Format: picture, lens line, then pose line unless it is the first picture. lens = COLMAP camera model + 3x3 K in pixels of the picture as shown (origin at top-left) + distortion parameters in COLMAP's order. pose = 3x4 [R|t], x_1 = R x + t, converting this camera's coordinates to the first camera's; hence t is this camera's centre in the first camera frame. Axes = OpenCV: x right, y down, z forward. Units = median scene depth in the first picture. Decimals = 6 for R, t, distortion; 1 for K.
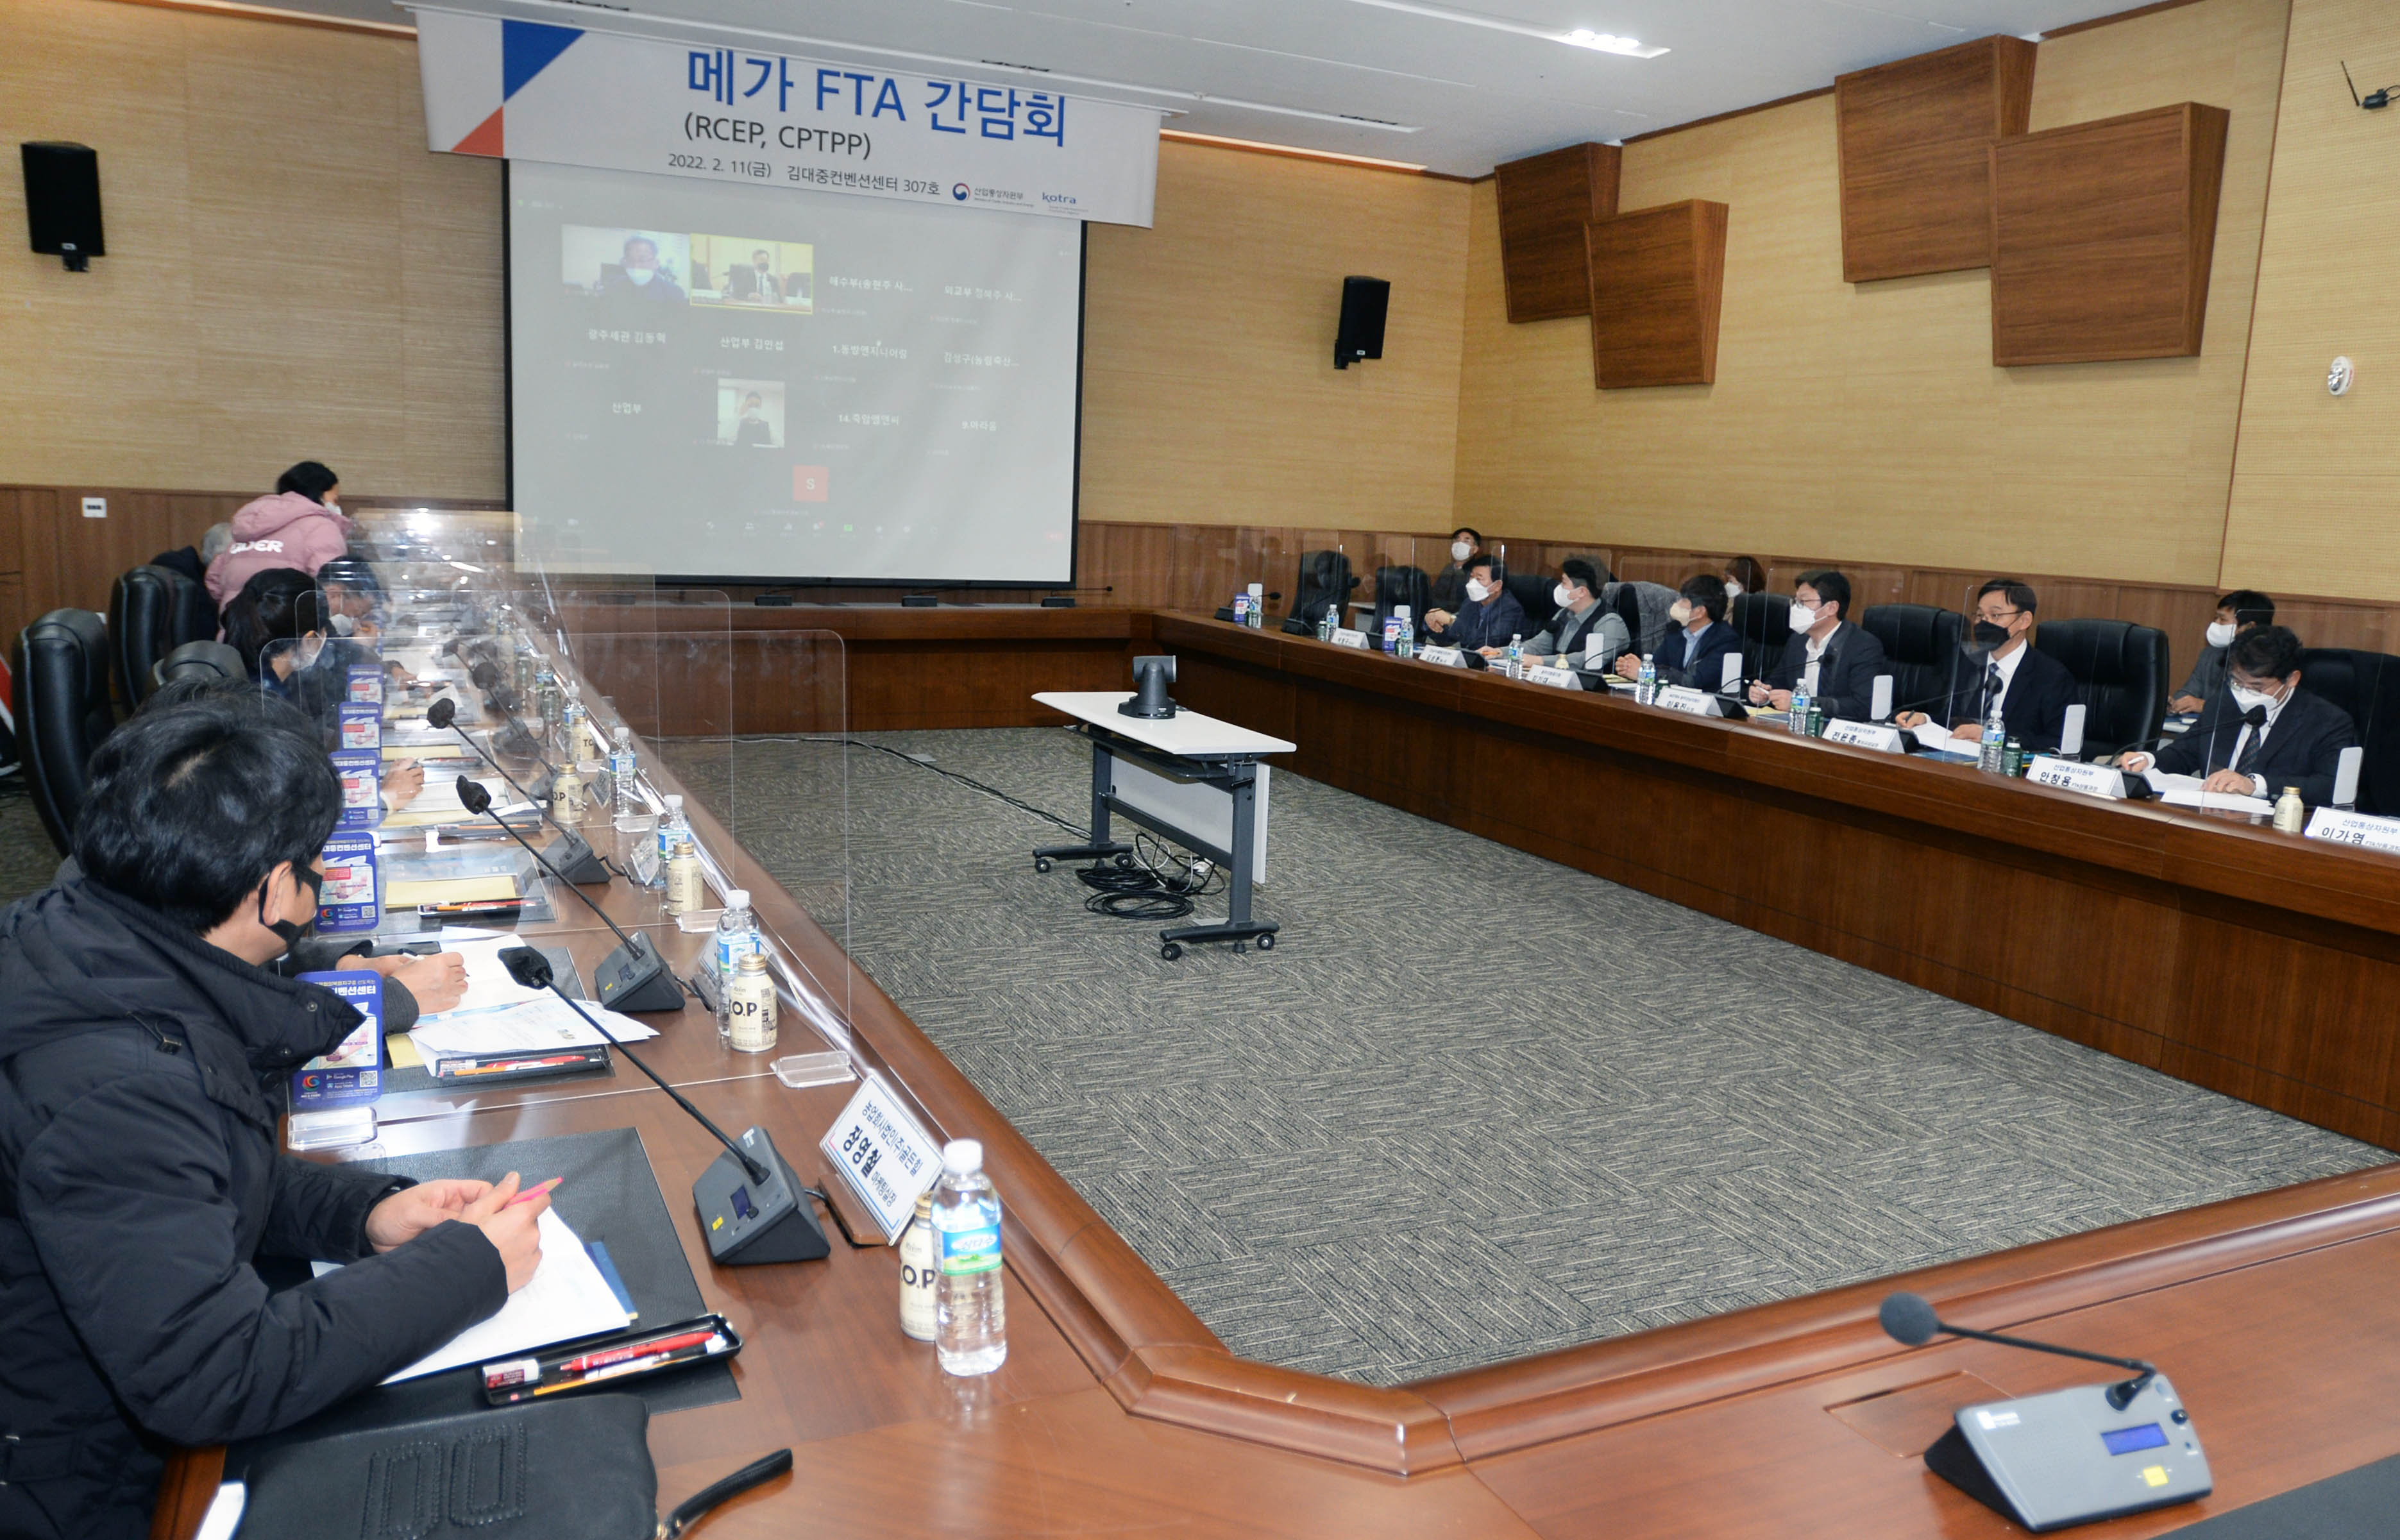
lens RADIAL K [[1730.6, 0, 1200.0], [0, 1730.6, 770.0], [0, 0, 1]] dist [0.042226, 0.003417]
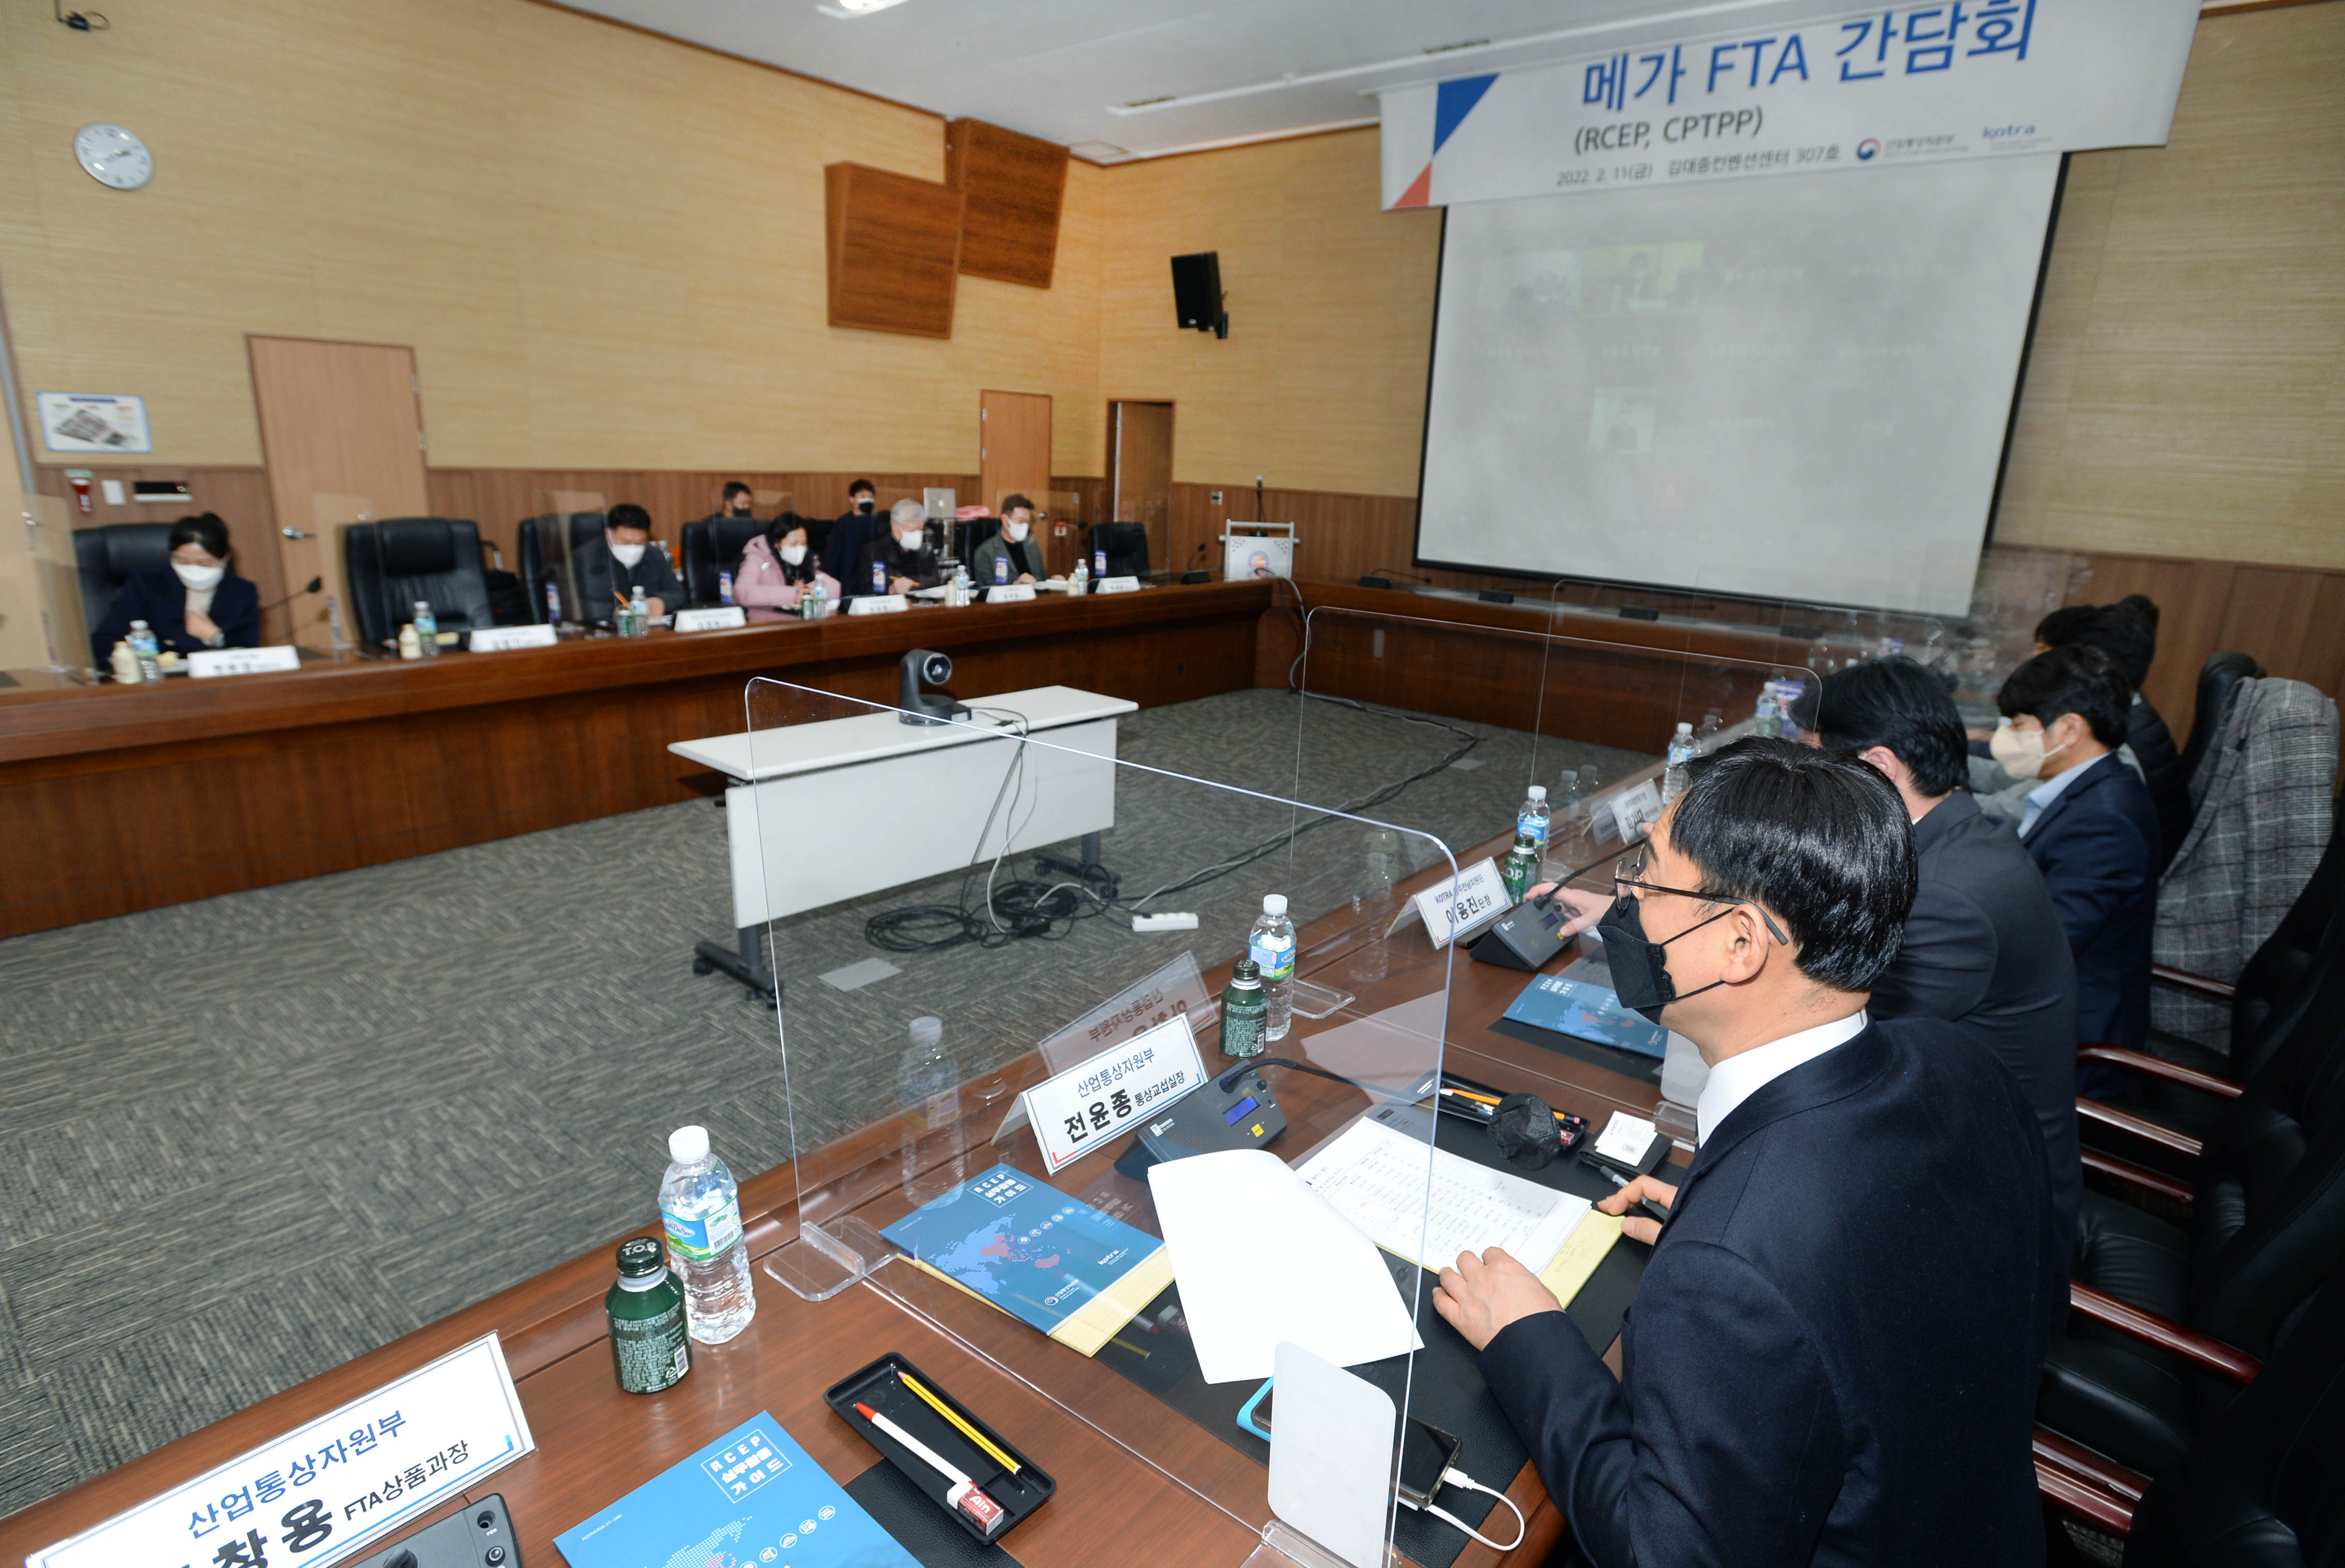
lens RADIAL K [[1252.4, 0, 1172.5], [0, 1252.4, 784.0], [0, 0, 1]] dist [0.000498, 0.000253]
pose [[0.433996, 0.224455, -0.872506, 0.335106], [-0.180491, 0.970495, 0.159884, -0.072045], [0.882650, 0.088090, 0.461703, 0.469271]]
